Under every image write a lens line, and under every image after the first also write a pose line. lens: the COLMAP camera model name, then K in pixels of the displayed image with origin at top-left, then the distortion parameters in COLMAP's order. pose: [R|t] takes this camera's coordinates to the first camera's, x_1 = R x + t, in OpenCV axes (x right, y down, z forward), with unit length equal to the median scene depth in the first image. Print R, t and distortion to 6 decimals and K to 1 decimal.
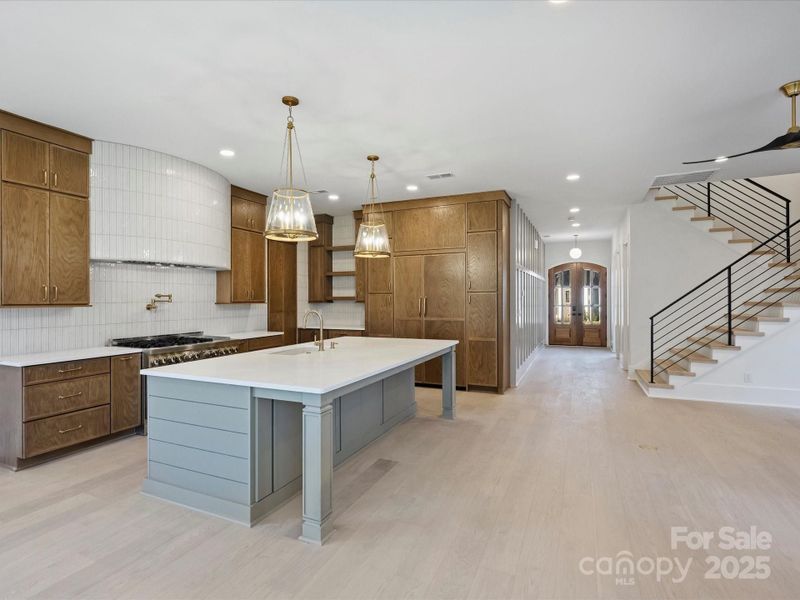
lens RADIAL K [[407.3, 0, 399.8], [0, 407.3, 298.4], [0, 0, 1]] dist [-0.003038, 0.000240]
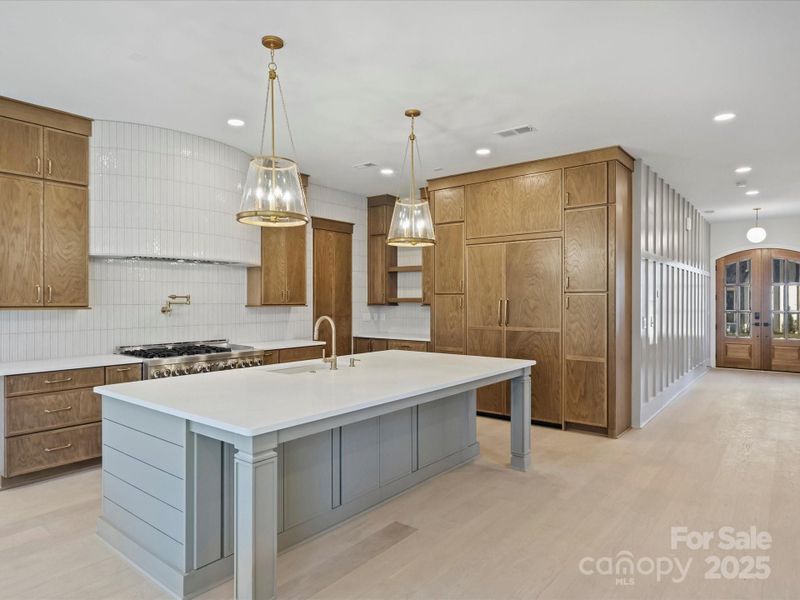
lens RADIAL K [[493.4, 0, 399.7], [0, 493.4, 301.3], [0, 0, 1]] dist [-0.000549, -0.001775]
pose [[0.968121, 0.004147, -0.250448, 0.136054], [-0.003158, 0.999986, 0.004350, -0.003211], [0.250462, -0.003420, 0.968120, 0.113034]]
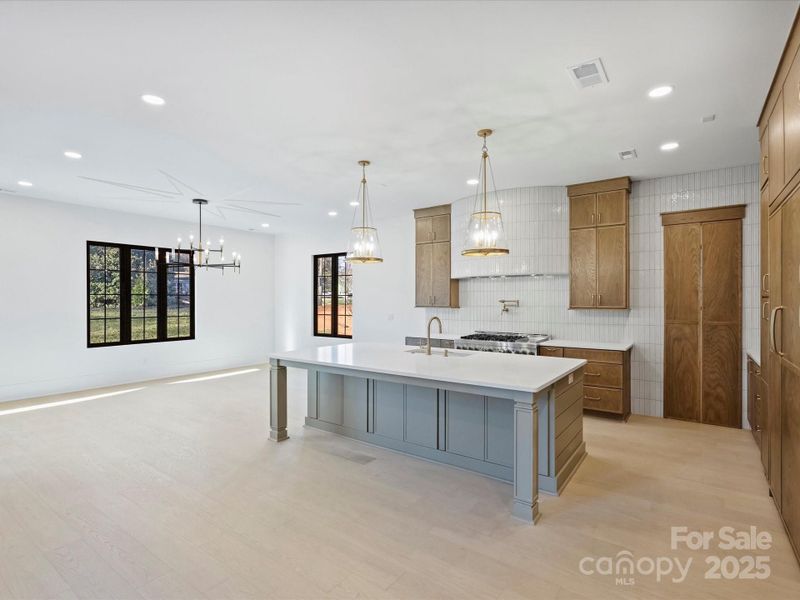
lens RADIAL K [[407.3, 0, 401.0], [0, 407.3, 300.6], [0, 0, 1]] dist [-0.003038, 0.000240]
pose [[-0.201405, 0.004580, -0.979497, 0.739252], [0.001574, 0.999989, 0.004352, -0.014926], [0.979507, -0.000665, -0.201410, 0.972239]]
